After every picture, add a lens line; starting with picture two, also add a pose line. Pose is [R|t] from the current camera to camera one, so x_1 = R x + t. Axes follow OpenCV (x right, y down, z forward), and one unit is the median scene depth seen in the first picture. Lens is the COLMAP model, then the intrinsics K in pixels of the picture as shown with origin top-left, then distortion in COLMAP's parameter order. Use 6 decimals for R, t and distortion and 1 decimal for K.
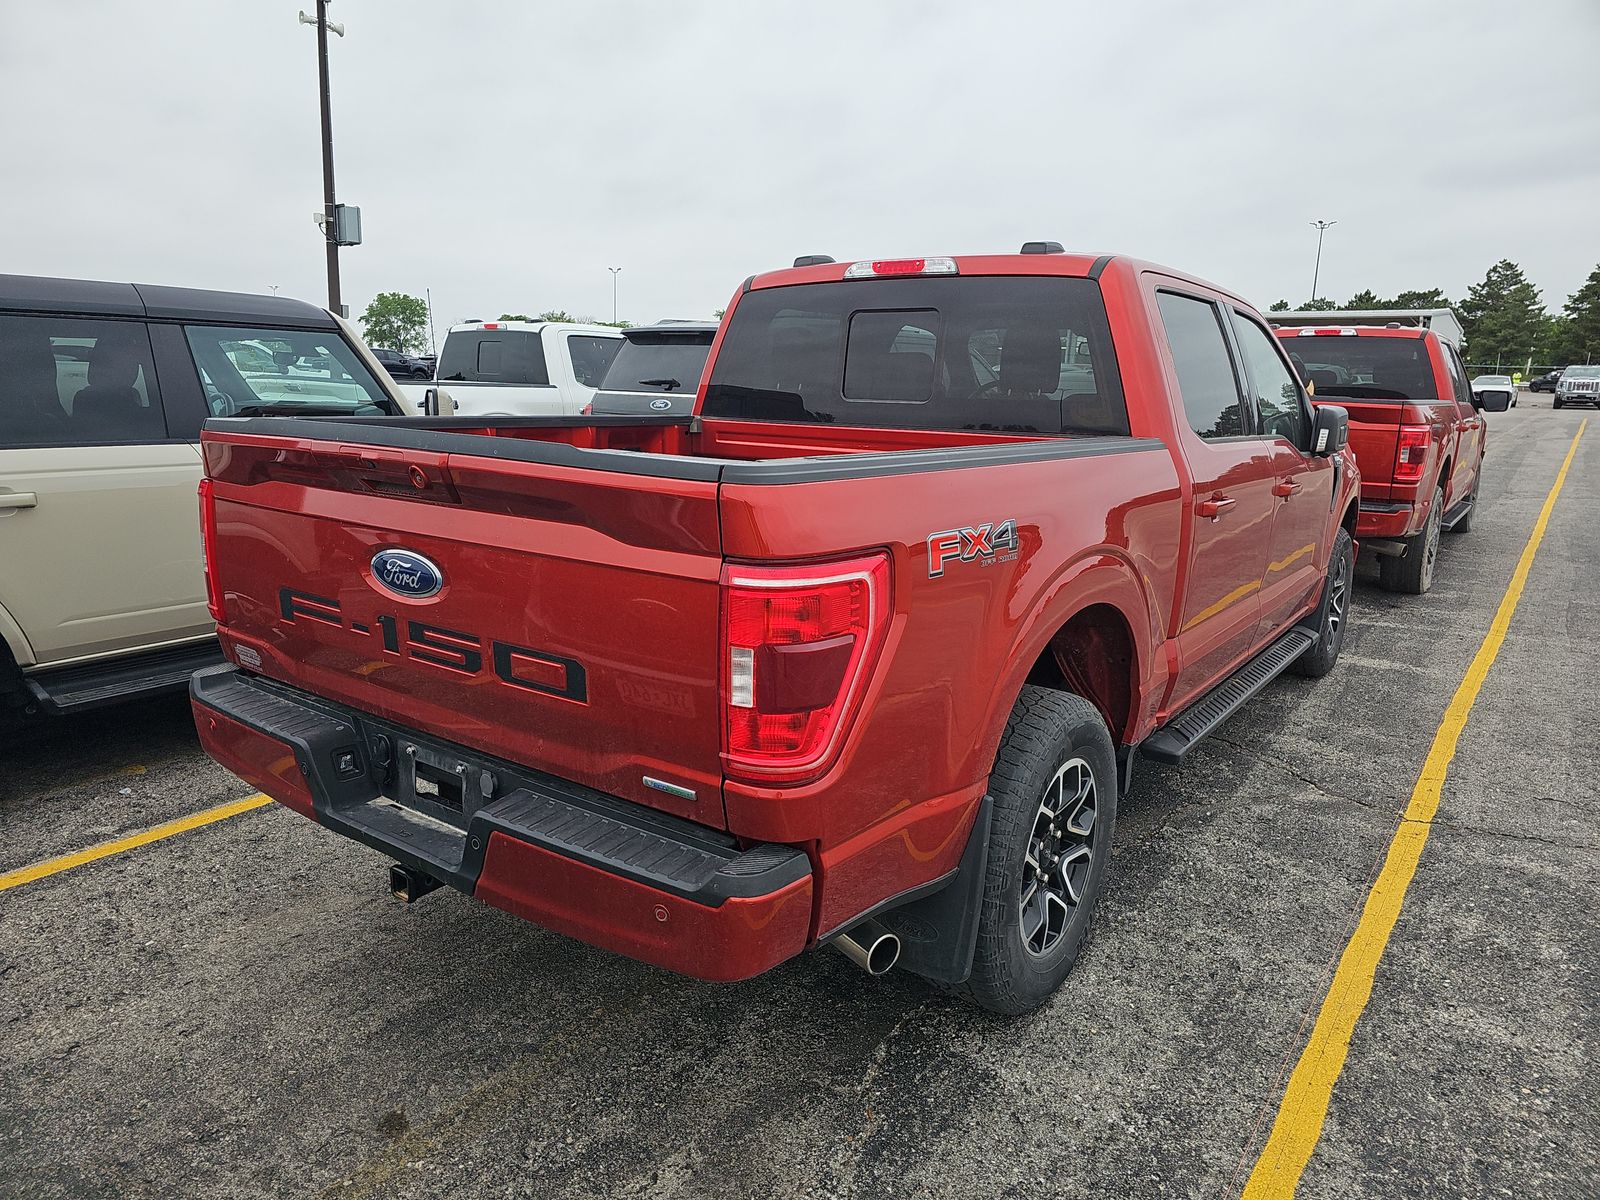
lens RADIAL K [[1053.1, 0, 795.0], [0, 1053.1, 601.1], [0, 0, 1]] dist [0.051352, -0.043167]
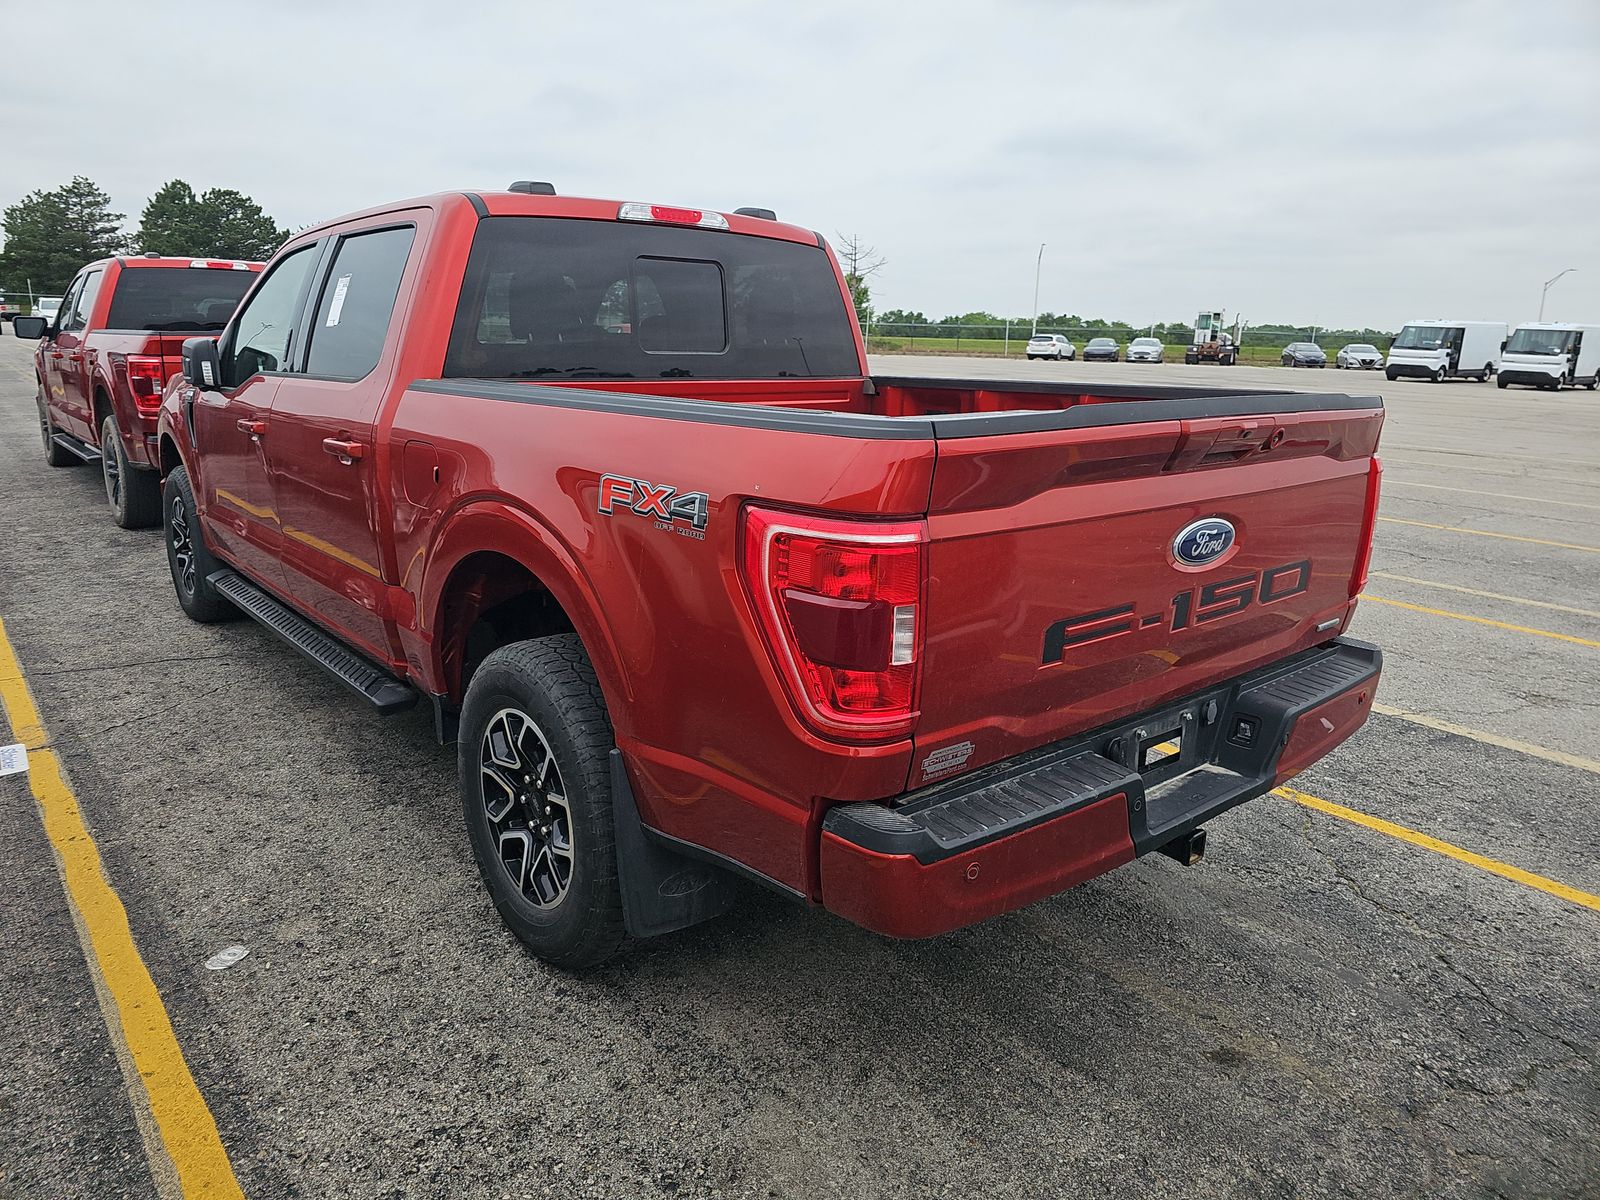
lens RADIAL K [[1053.1, 0, 763.1], [0, 1053.1, 571.2], [0, 0, 1]] dist [0.051352, -0.043167]
pose [[0.257999, -0.228800, 0.938663, -0.833548], [0.189490, 0.964668, 0.183056, -0.153563], [-0.947381, 0.130639, 0.292238, 0.645114]]
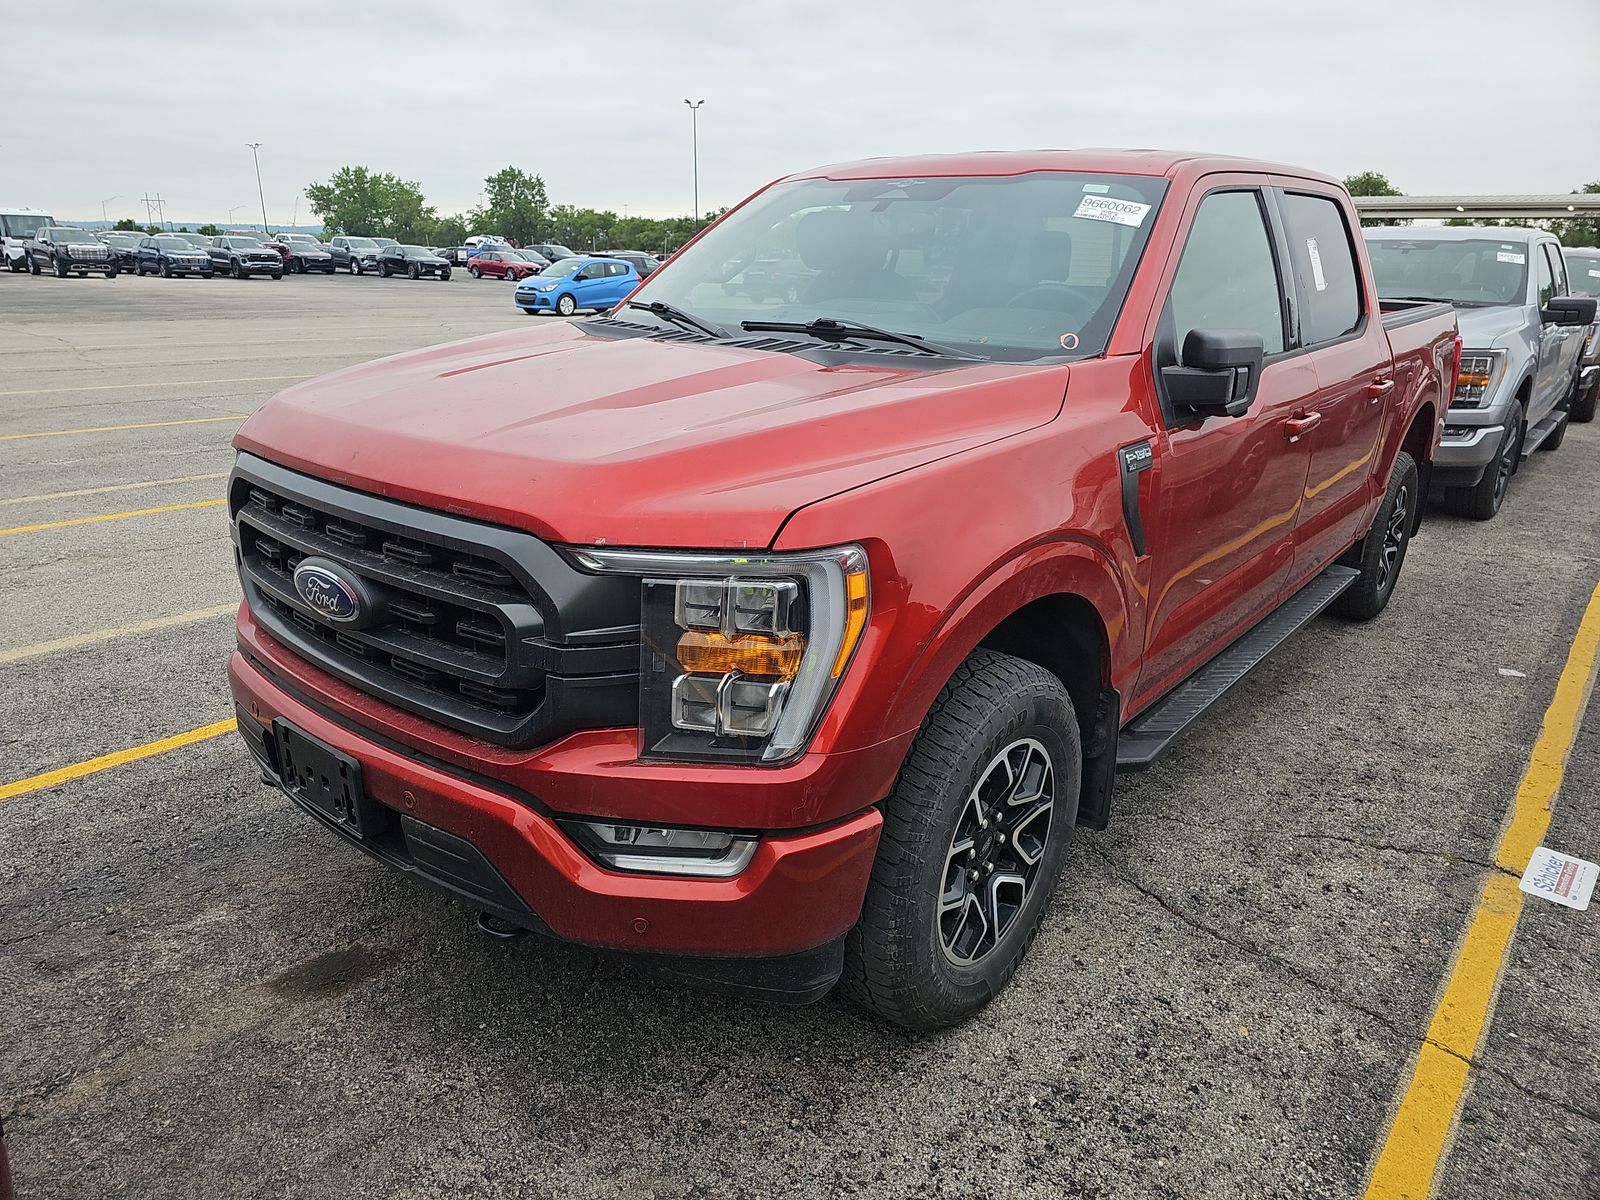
lens RADIAL K [[1053.1, 0, 791.0], [0, 1053.1, 589.9], [0, 0, 1]] dist [0.051352, -0.043167]
pose [[-0.996797, -0.063292, 0.048892, 0.432428], [-0.030341, 0.864893, 0.501038, -0.499649], [-0.073998, 0.497950, -0.864043, 2.269270]]
